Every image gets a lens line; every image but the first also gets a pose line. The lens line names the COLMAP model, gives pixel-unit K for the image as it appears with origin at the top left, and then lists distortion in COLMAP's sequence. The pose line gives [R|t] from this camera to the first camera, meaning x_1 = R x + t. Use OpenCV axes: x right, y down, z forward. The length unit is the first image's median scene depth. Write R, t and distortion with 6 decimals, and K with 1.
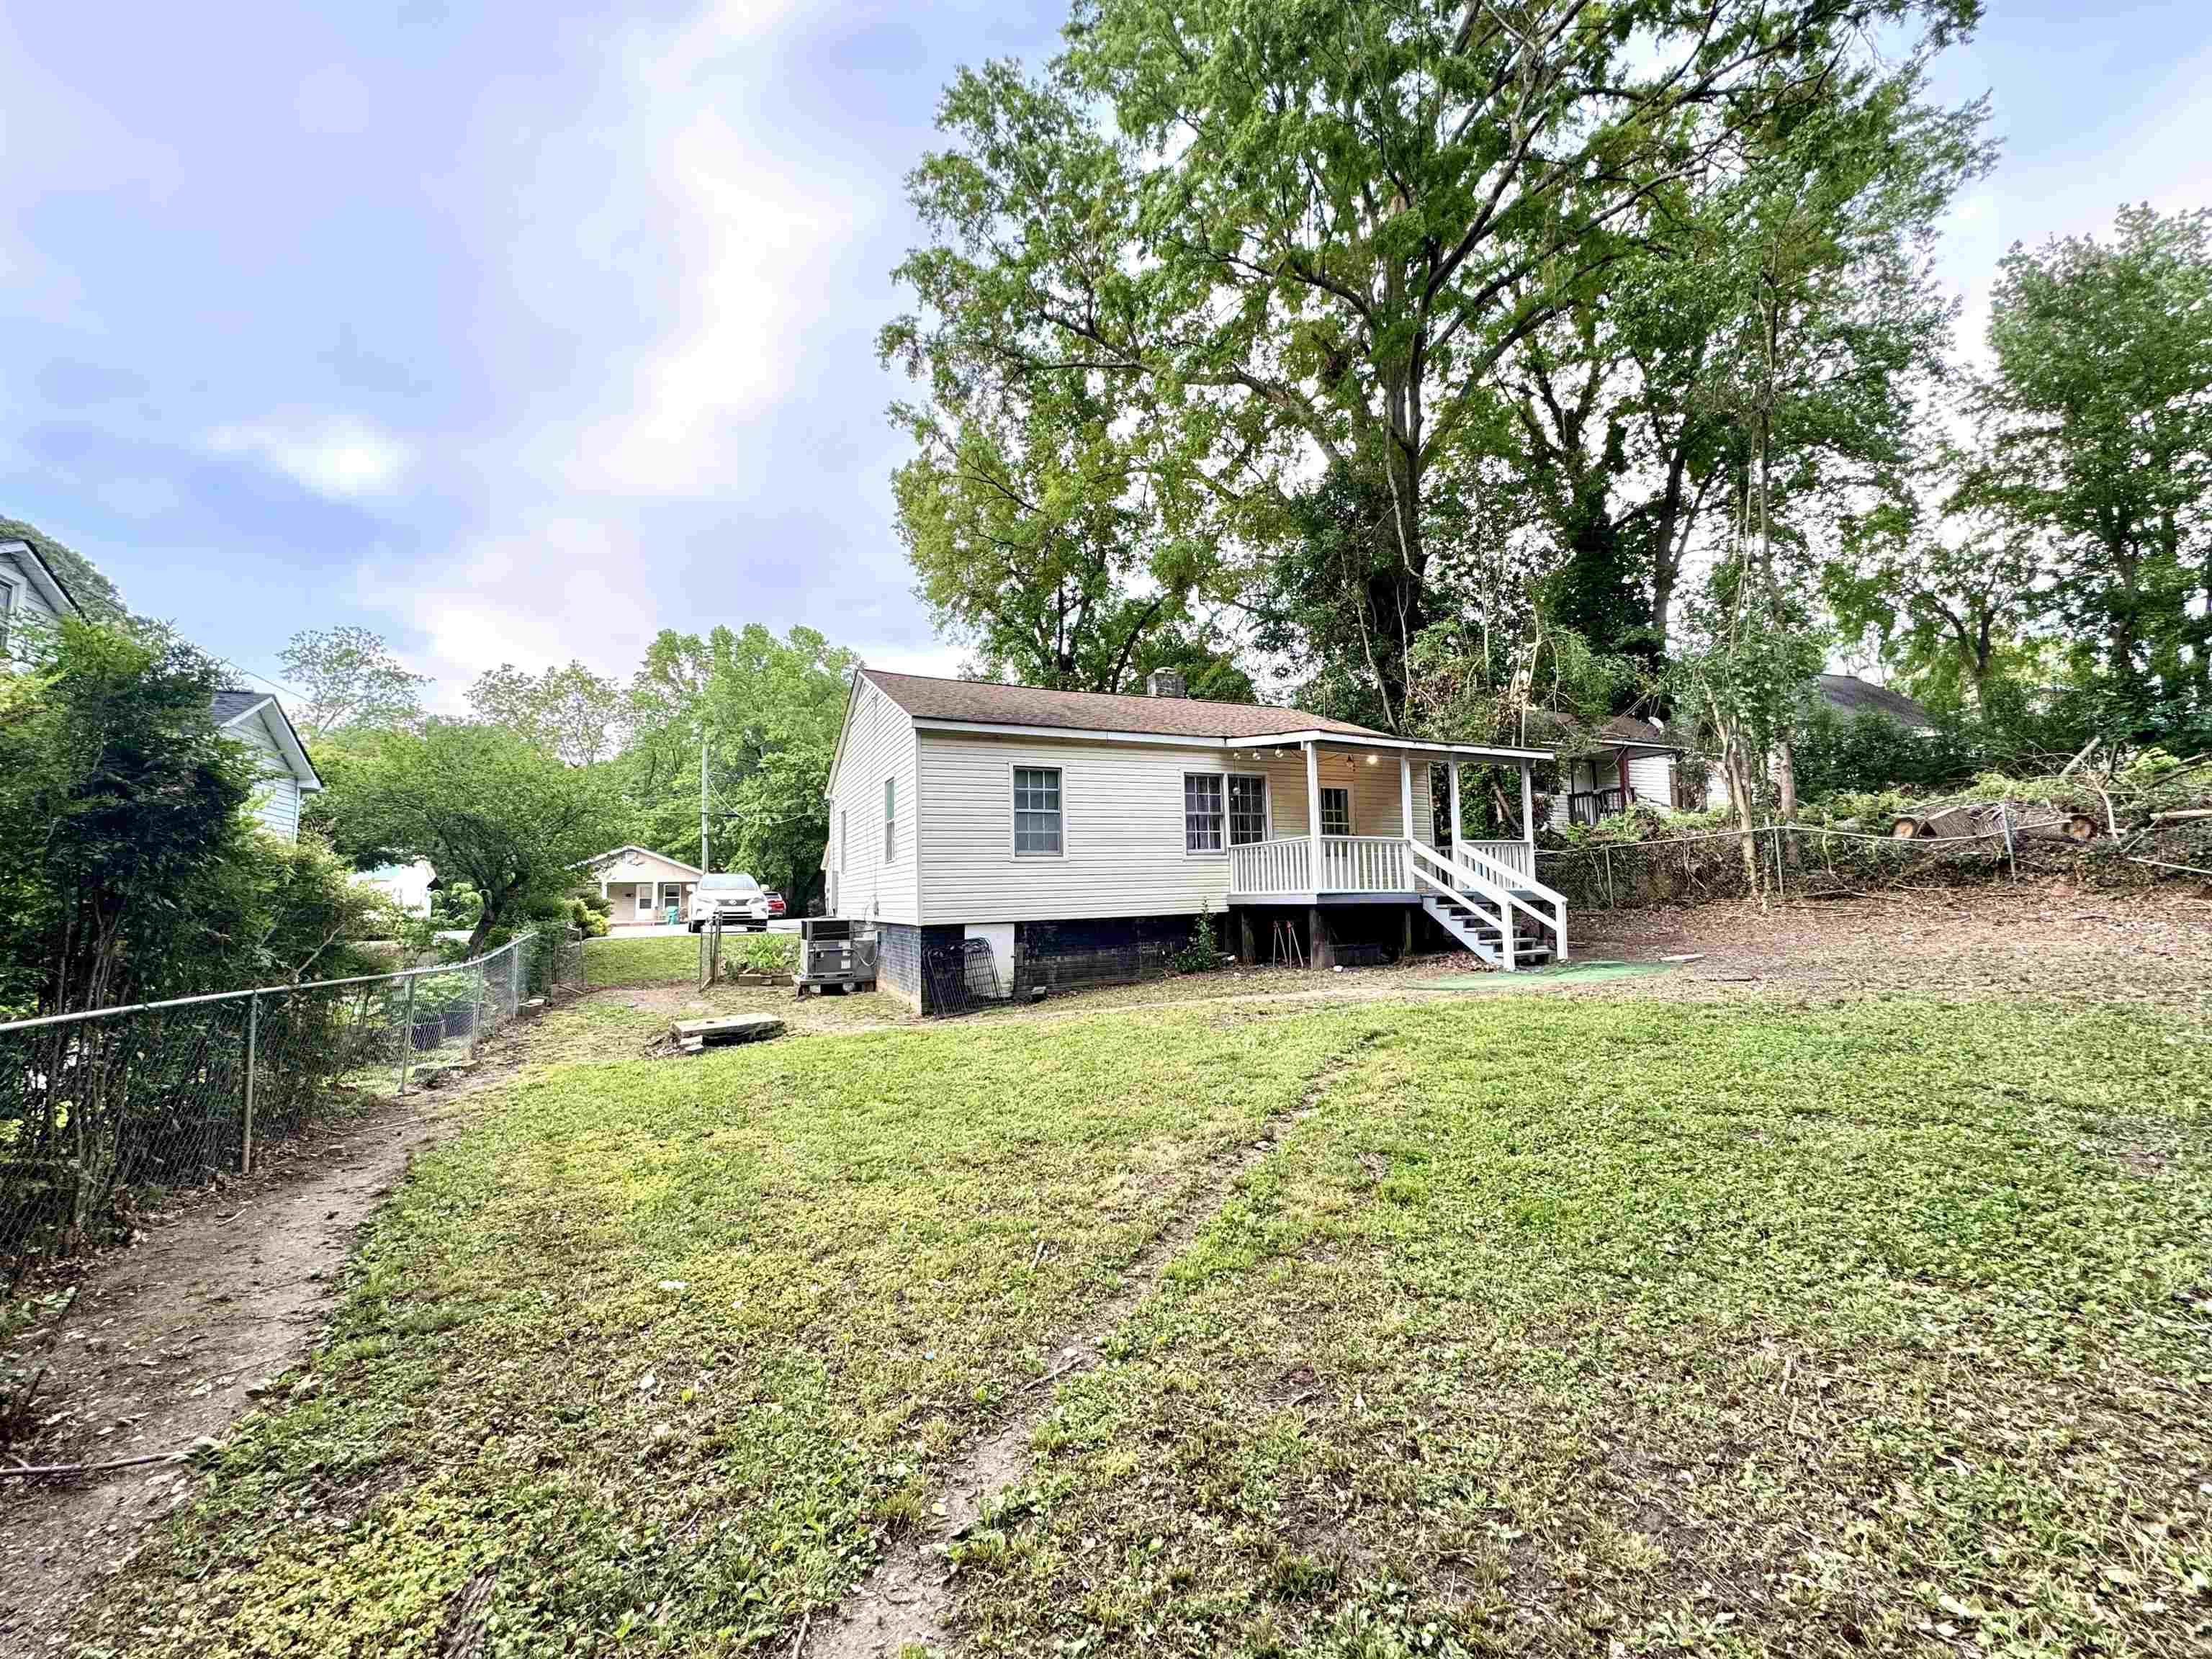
lens RADIAL K [[883.6, 0, 1103.2], [0, 883.6, 831.1], [0, 0, 1]] dist [-0.000835, 0.000710]
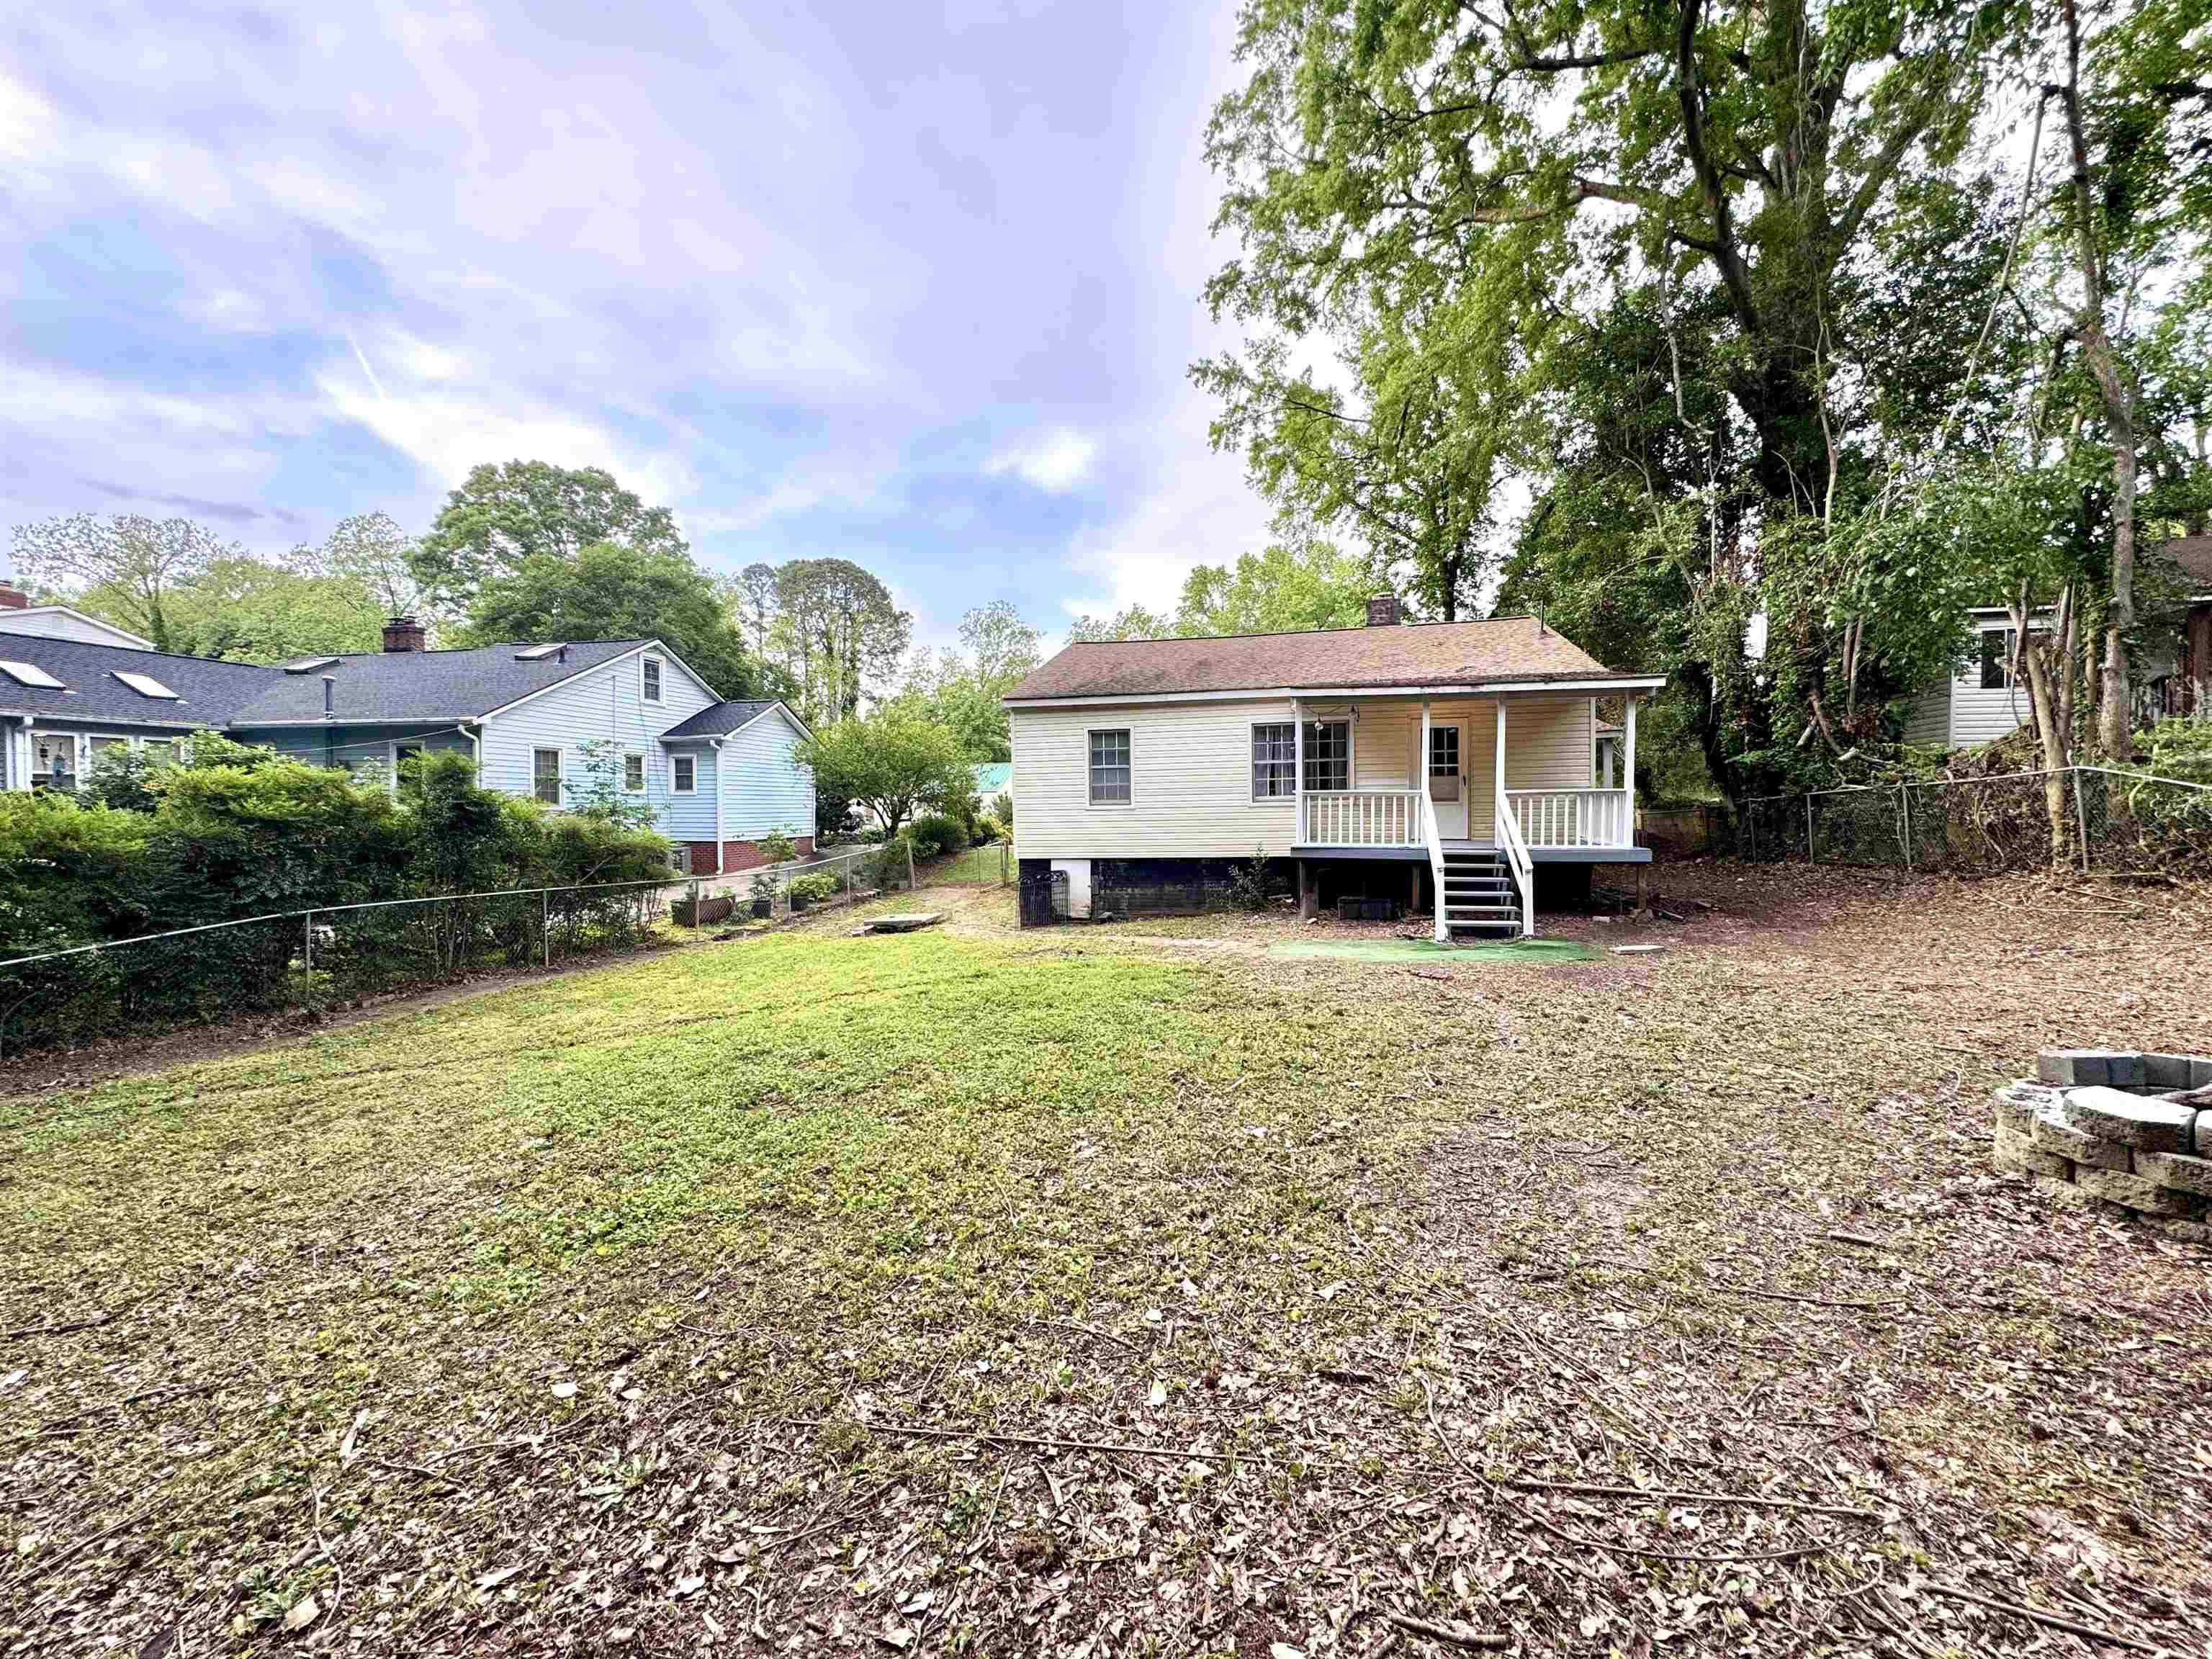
lens RADIAL K [[883.6, 0, 1102.9], [0, 883.6, 828.3], [0, 0, 1]] dist [-0.000835, 0.000710]
pose [[0.781122, 0.028549, -0.623725, 0.612519], [0.042800, 0.994156, 0.099105, -0.054469], [0.622909, -0.104108, 0.775336, 0.054779]]
